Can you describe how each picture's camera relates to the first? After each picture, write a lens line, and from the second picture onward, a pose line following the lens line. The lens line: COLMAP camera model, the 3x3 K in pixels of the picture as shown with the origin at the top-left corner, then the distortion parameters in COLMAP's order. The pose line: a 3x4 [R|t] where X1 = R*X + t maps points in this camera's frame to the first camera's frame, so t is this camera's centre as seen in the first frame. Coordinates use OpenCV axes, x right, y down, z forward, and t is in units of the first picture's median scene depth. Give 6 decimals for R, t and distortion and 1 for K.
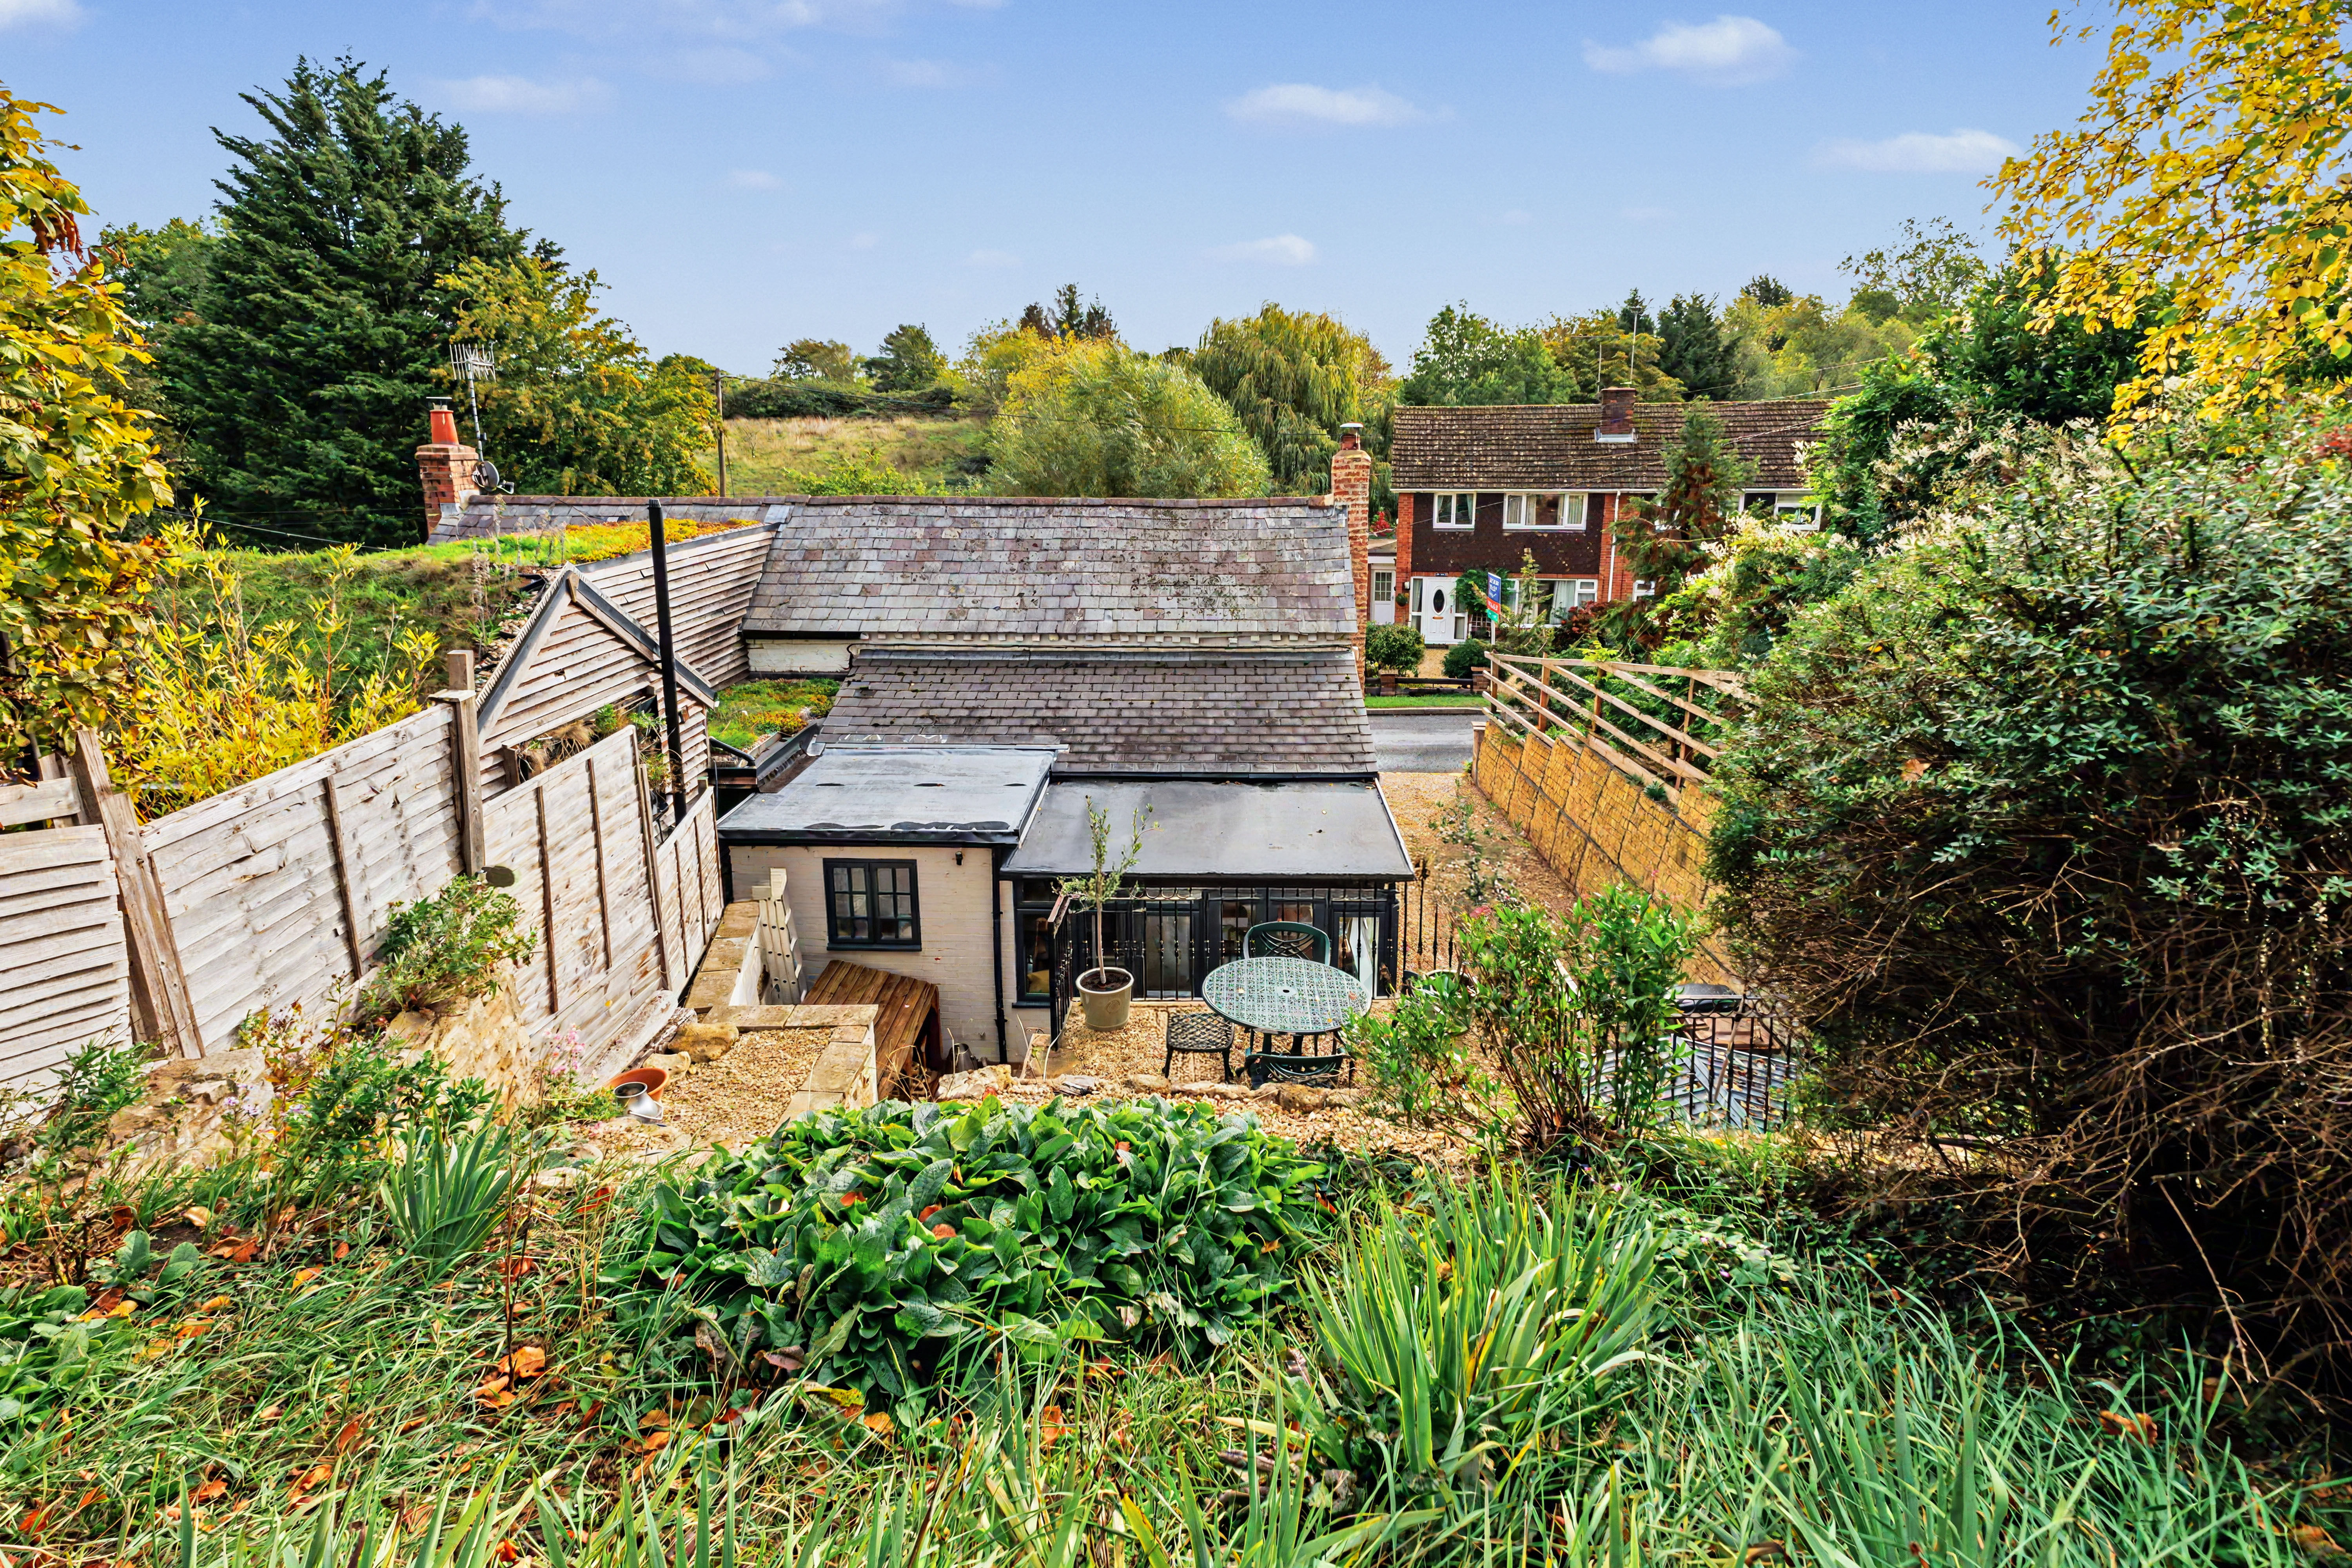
lens RADIAL K [[1172.6, 0, 1178.0], [0, 1172.6, 756.5], [0, 0, 1]] dist [-0.002478, -0.000583]
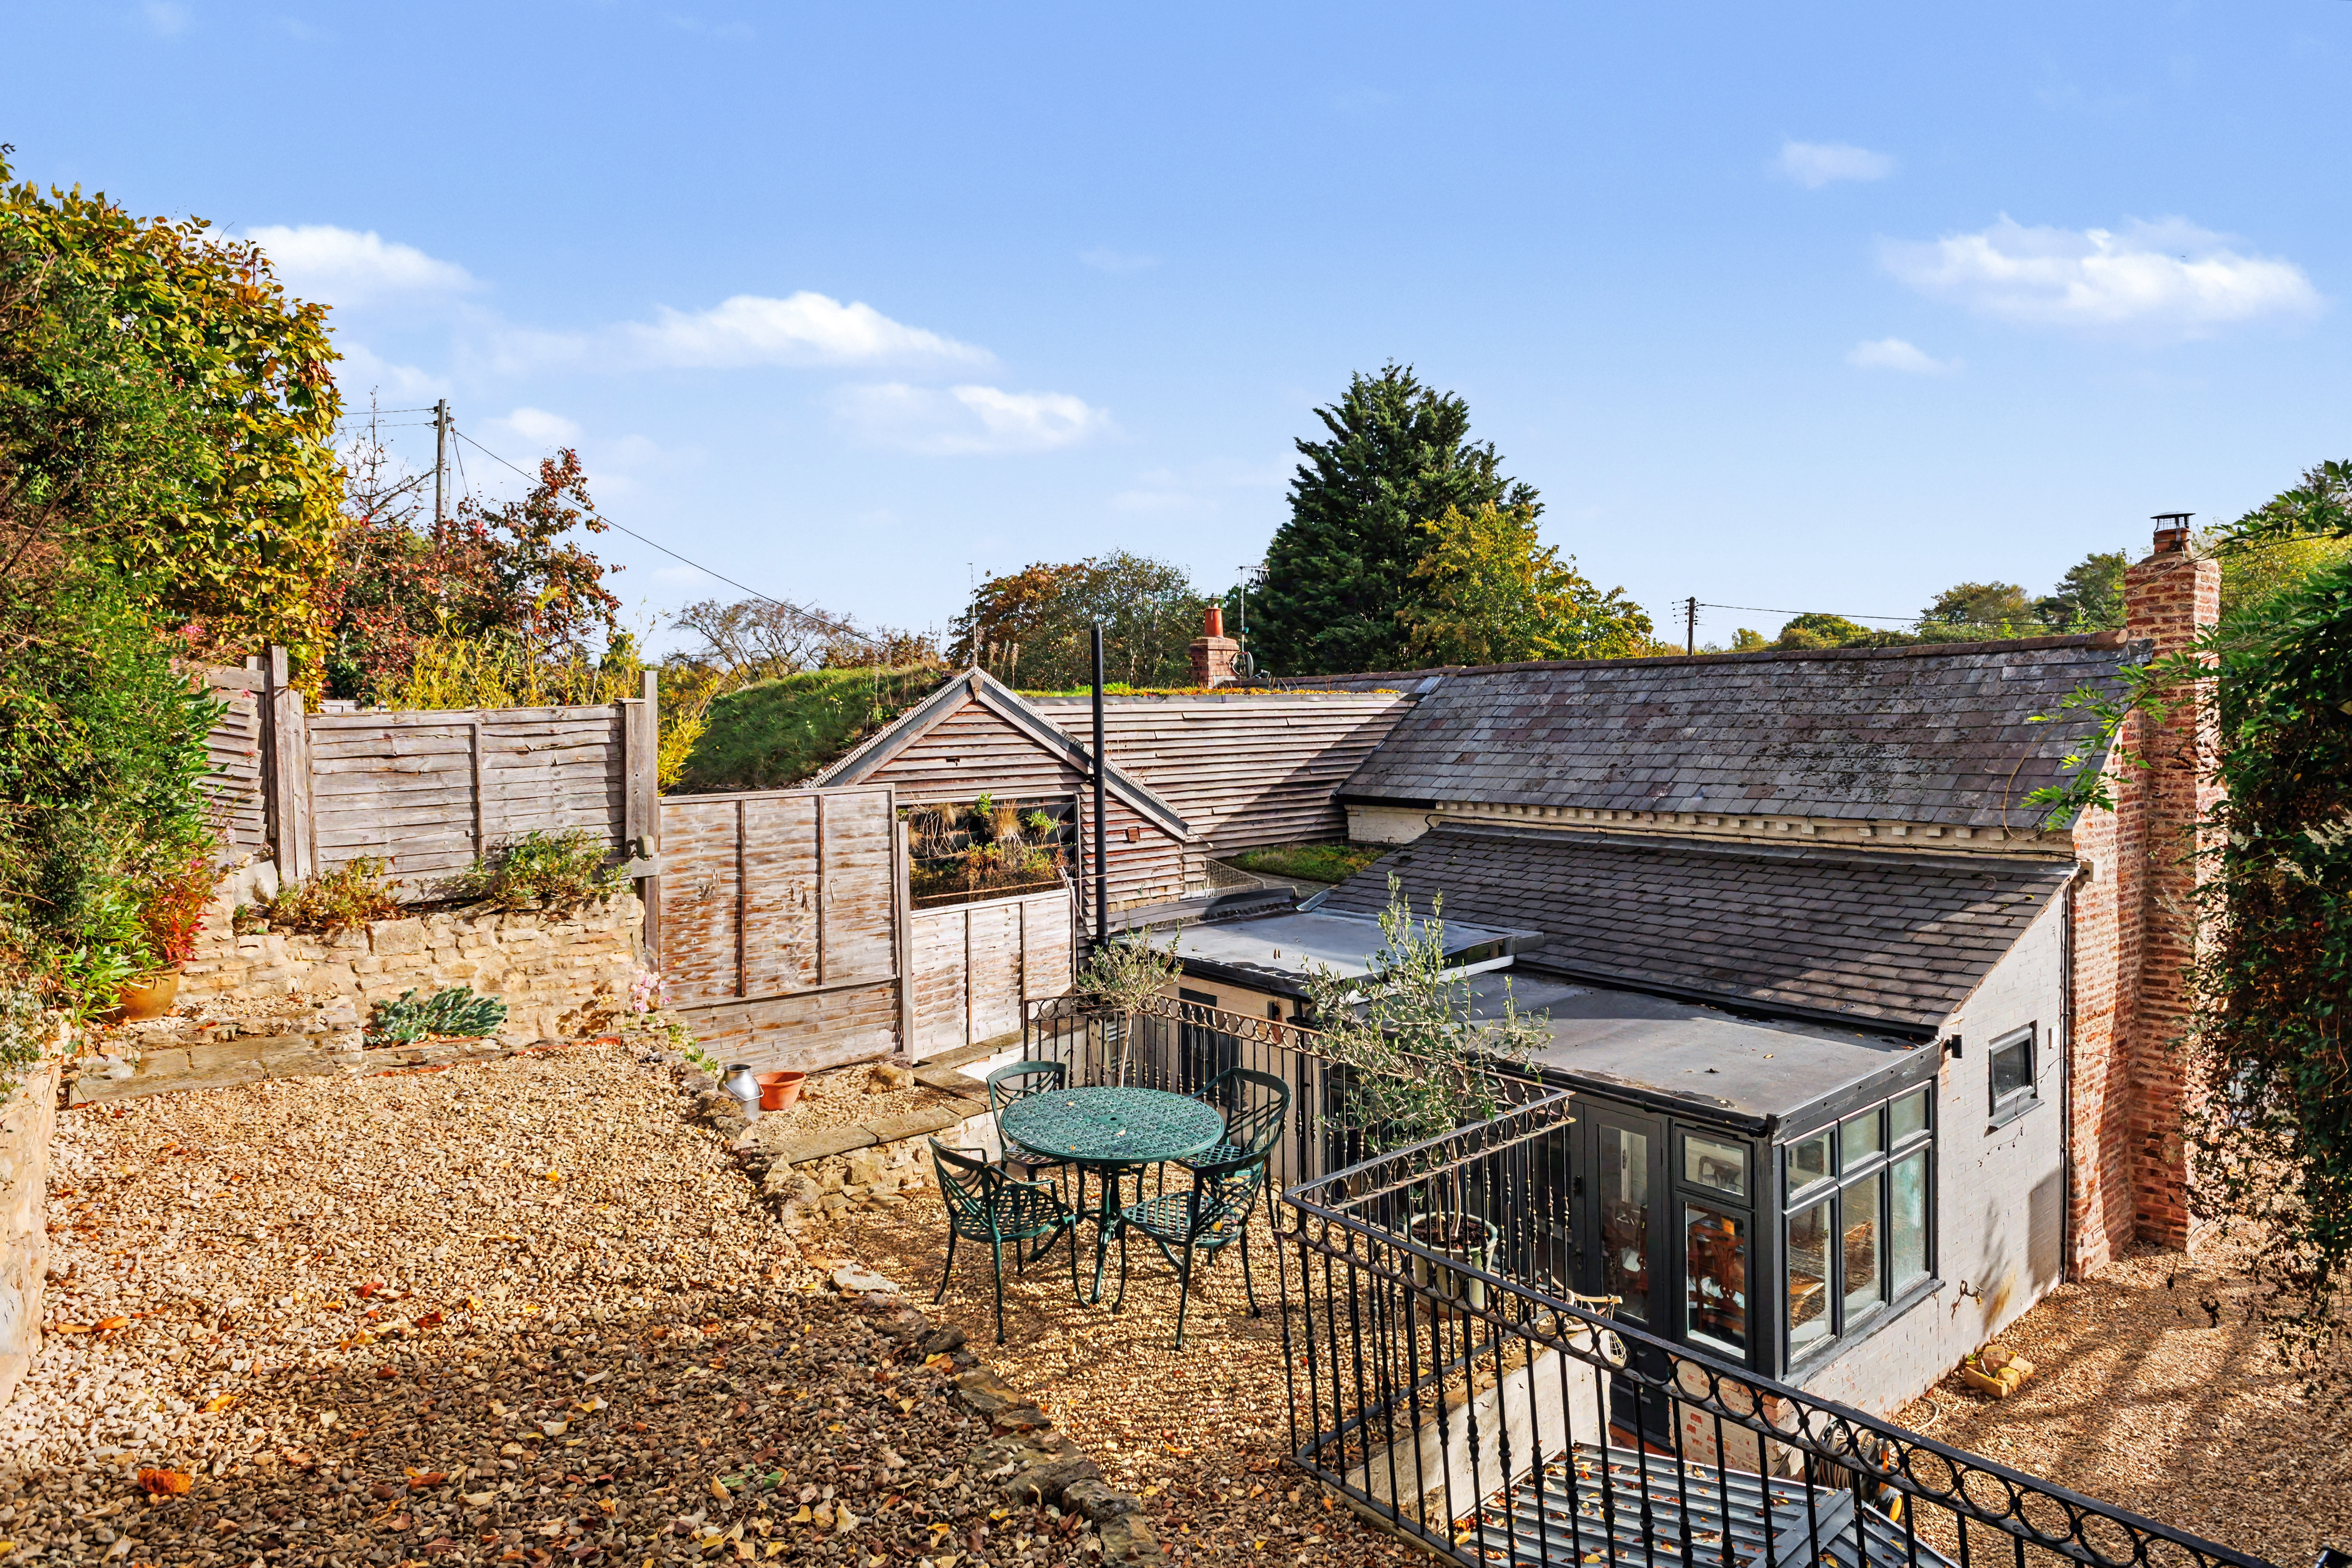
lens RADIAL K [[1310.2, 0, 1176.0], [0, 1310.2, 784.0], [0, 0, 1]] dist [-0.017255, -0.000463]
pose [[0.633122, 0.023401, -0.773698, 0.347629], [-0.188071, 0.974241, -0.124434, 0.040539], [0.750856, 0.224292, 0.621215, 0.205579]]
